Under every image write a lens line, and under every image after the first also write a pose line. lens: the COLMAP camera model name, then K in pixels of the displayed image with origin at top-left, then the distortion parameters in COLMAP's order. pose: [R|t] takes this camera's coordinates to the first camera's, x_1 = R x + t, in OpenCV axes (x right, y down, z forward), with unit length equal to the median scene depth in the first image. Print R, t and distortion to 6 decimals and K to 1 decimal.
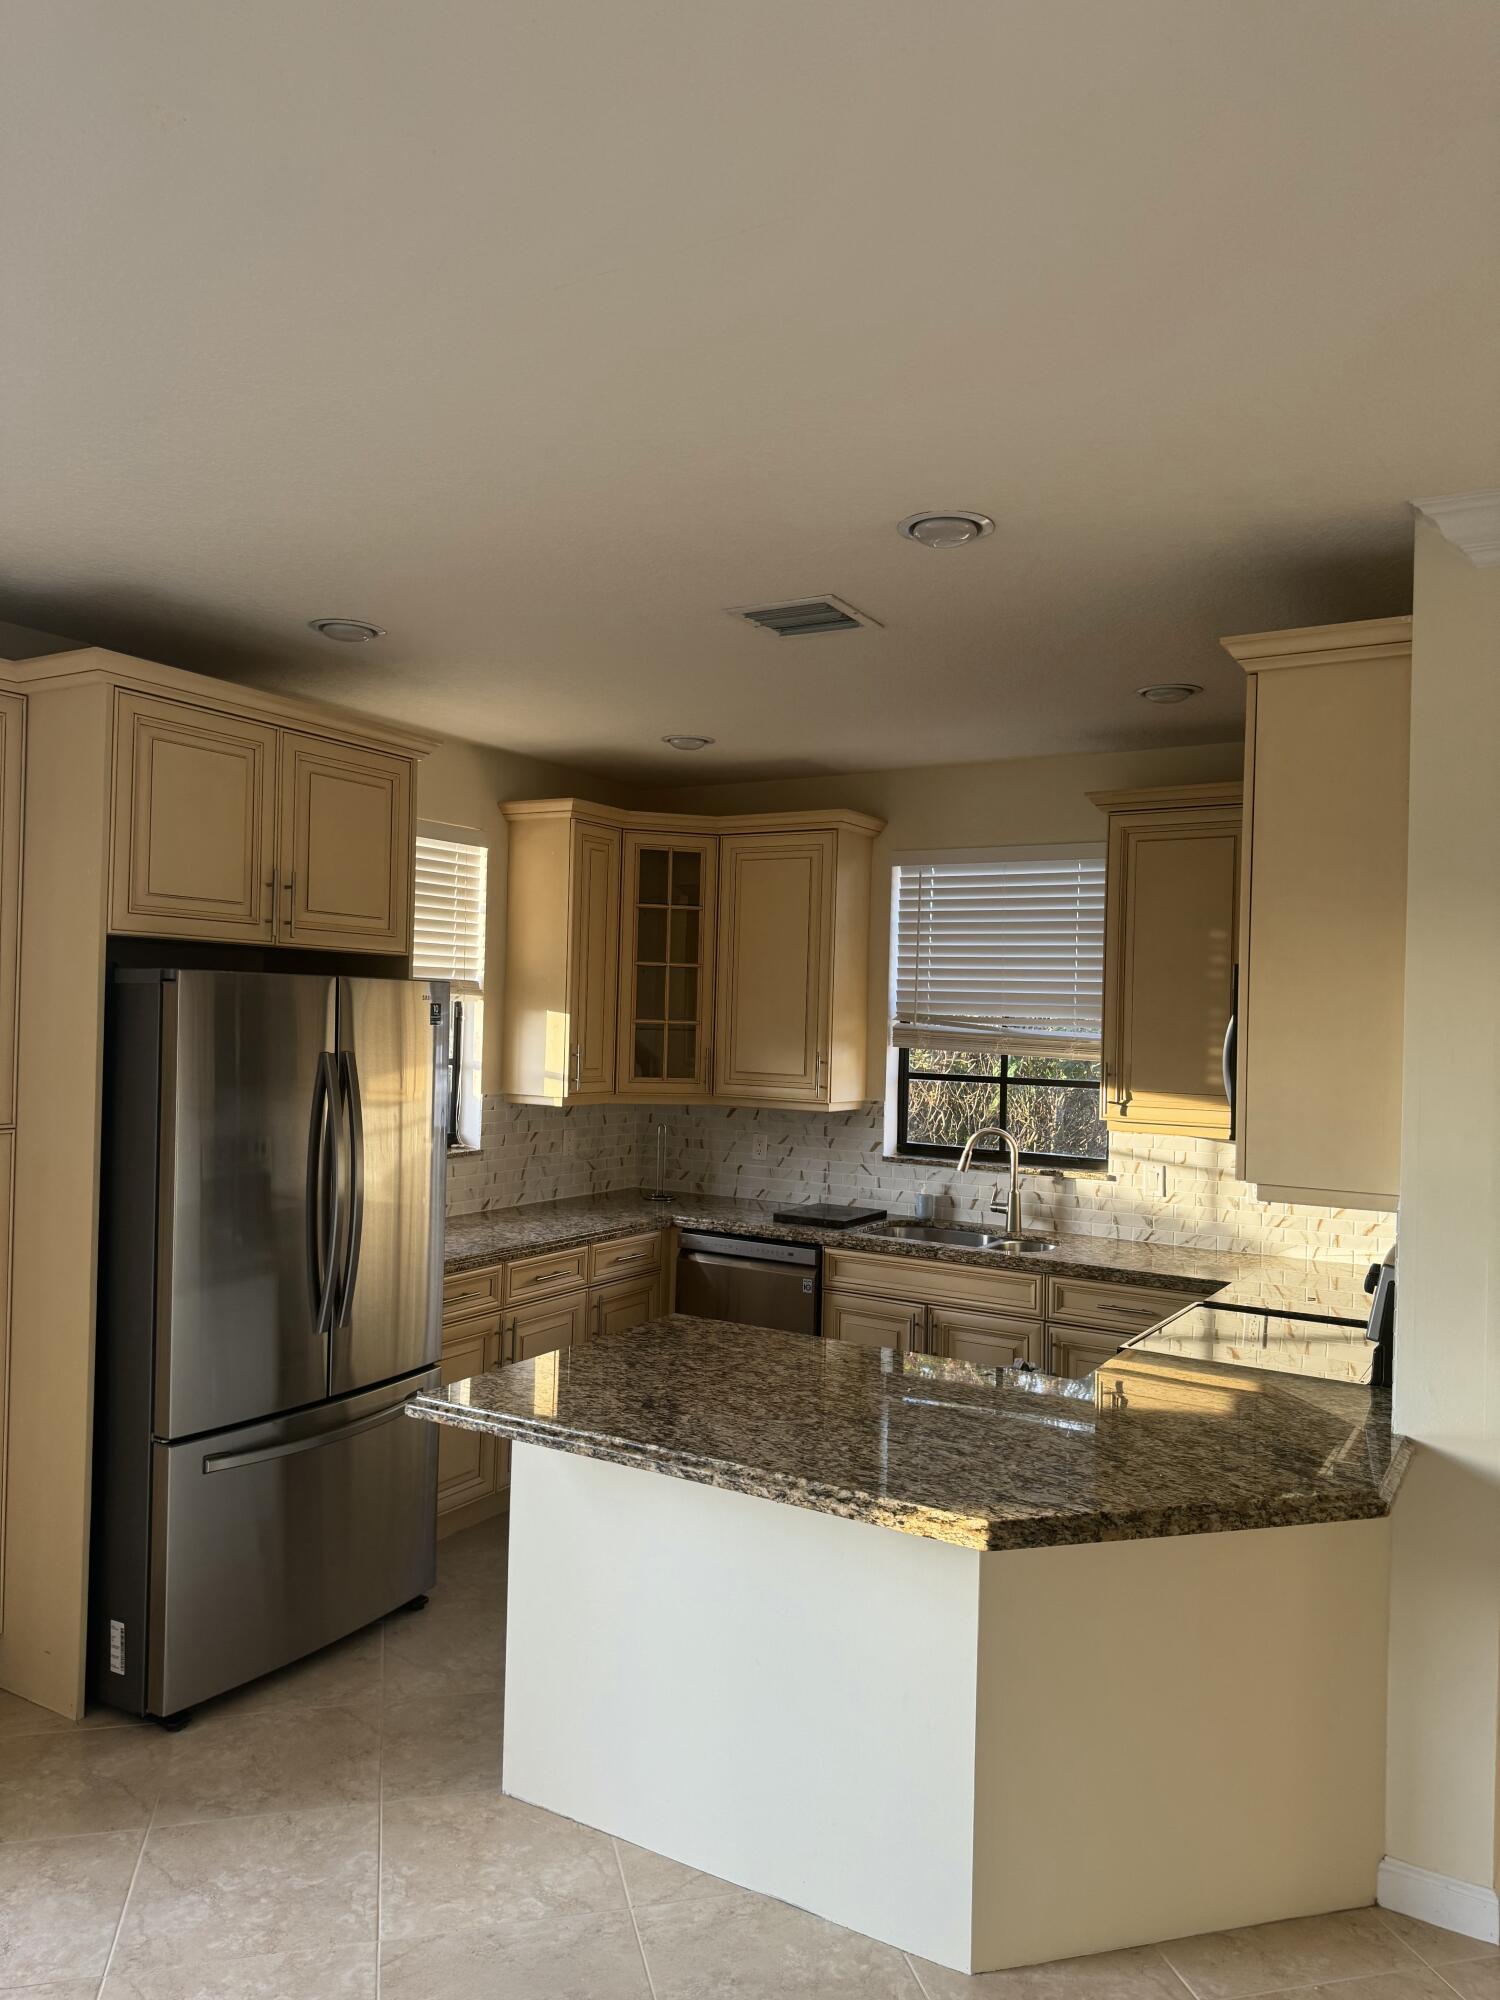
lens RADIAL K [[1424.4, 0, 754.3], [0, 1424.4, 998.2], [0, 0, 1]] dist [0.032525, -0.006977]
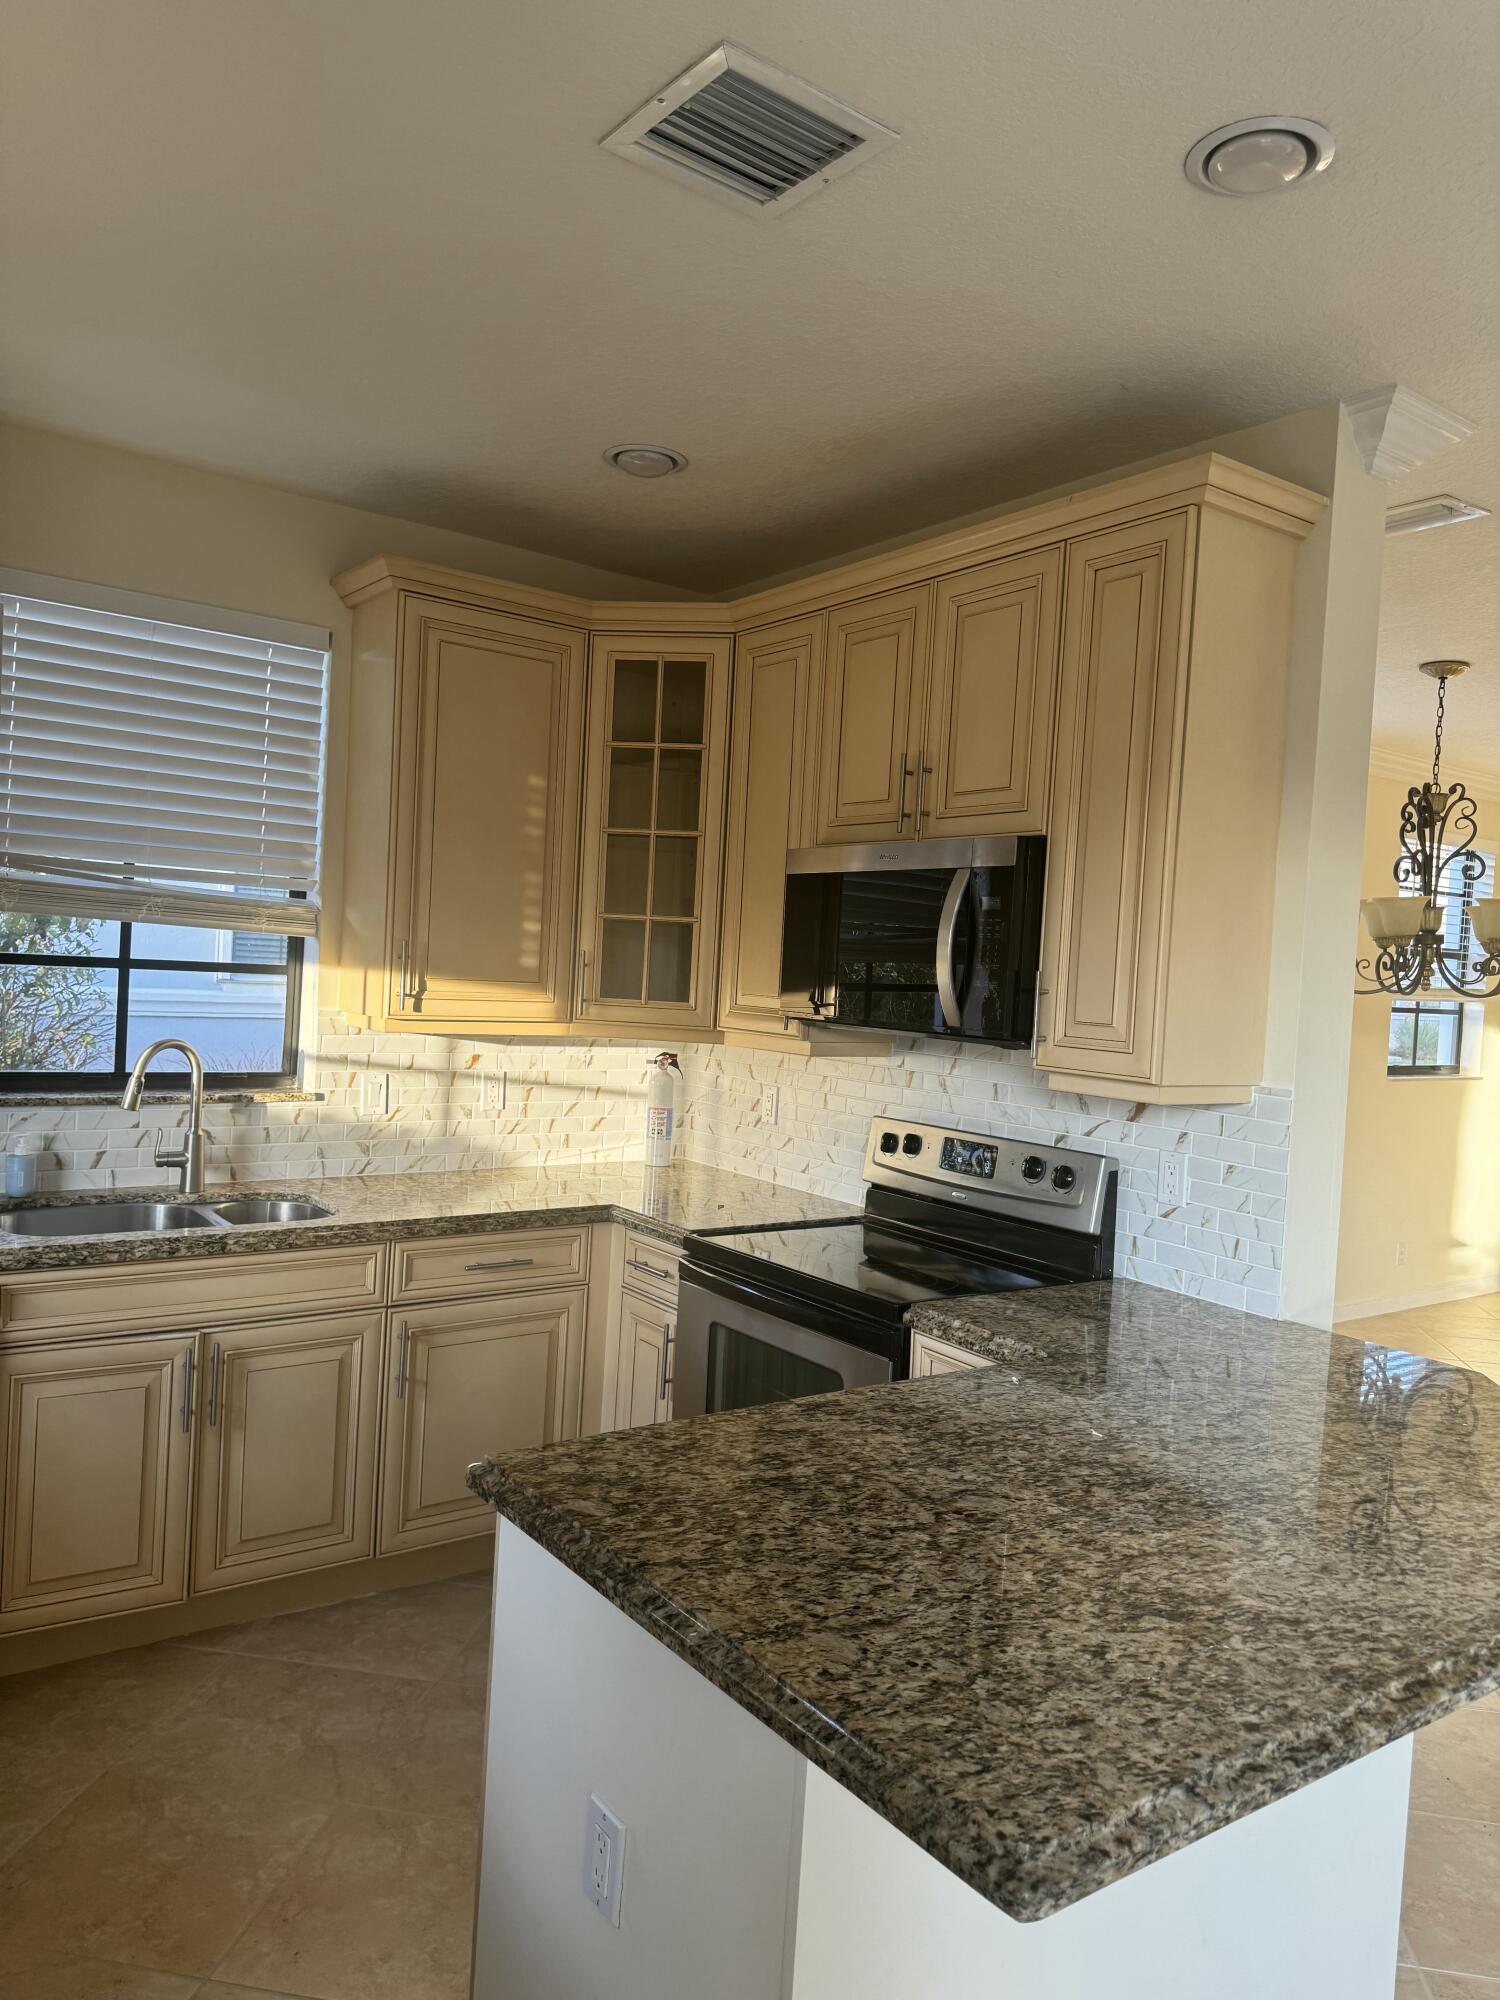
lens RADIAL K [[1424.4, 0, 748.5], [0, 1424.4, 1003.6], [0, 0, 1]] dist [0.032525, -0.006977]
pose [[0.389470, -0.039914, 0.920174, -0.346047], [-0.053811, 0.996368, 0.065995, 0.019710], [-0.919466, -0.075219, 0.385907, 0.540910]]
